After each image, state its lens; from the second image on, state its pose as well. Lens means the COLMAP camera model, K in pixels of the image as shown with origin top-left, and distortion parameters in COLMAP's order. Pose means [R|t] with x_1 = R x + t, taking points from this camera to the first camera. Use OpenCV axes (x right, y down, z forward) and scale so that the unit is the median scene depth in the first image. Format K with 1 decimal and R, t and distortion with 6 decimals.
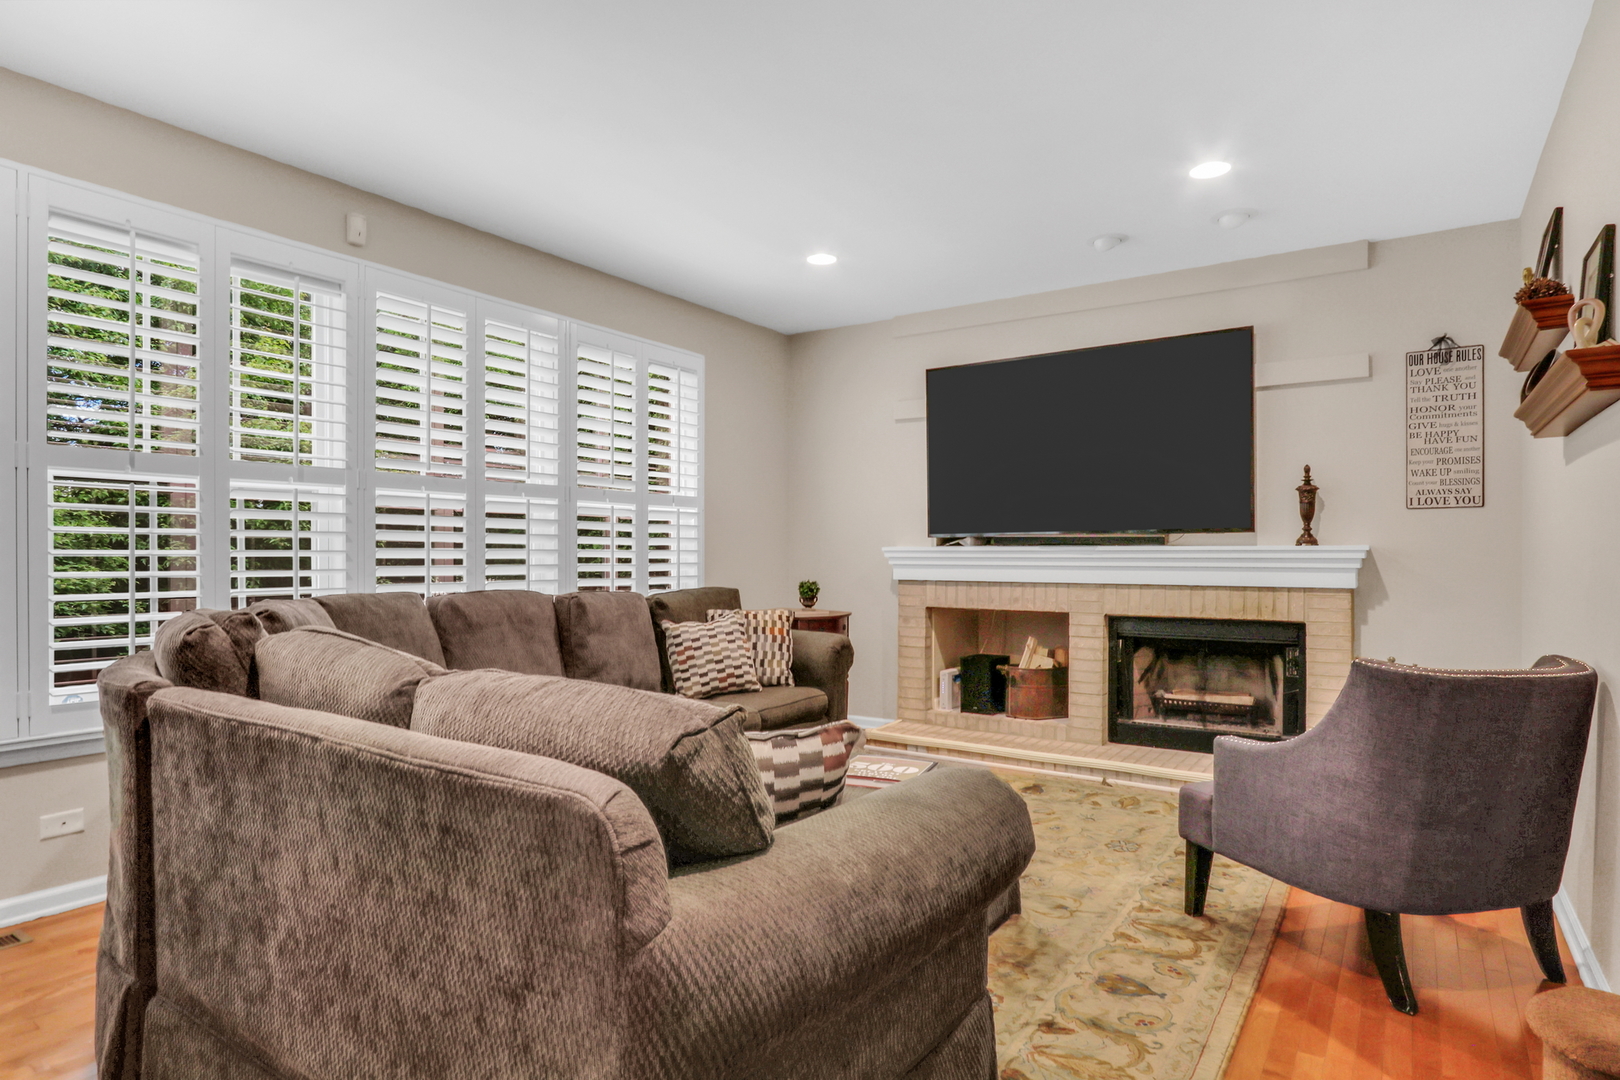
lens RADIAL K [[890.5, 0, 815.1], [0, 890.5, 549.0], [0, 0, 1]] dist [-0.029738, -0.000464]
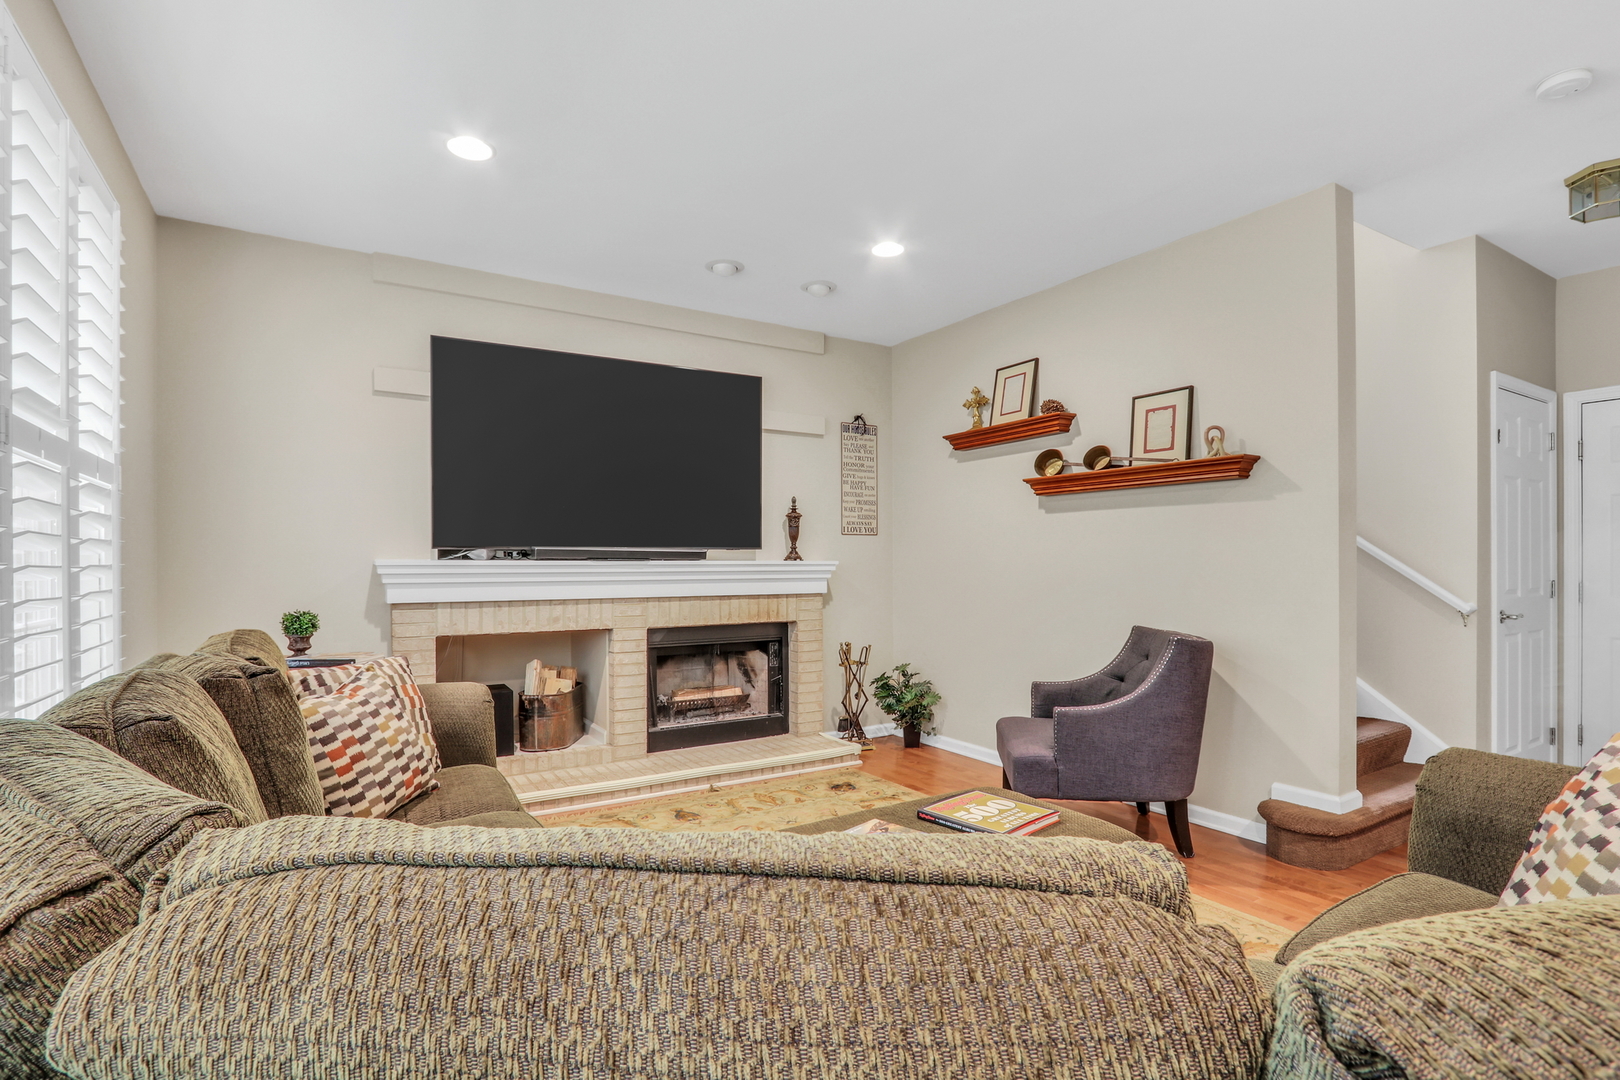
lens RADIAL K [[763.1, 0, 778.8], [0, 763.1, 564.1], [0, 0, 1]] dist [-0.003122, -0.000040]
pose [[0.440514, -0.000455, 0.897745, -0.430607], [-0.000567, 1.000000, 0.000785, 0.000304], [-0.897745, -0.000855, 0.440514, 0.526844]]
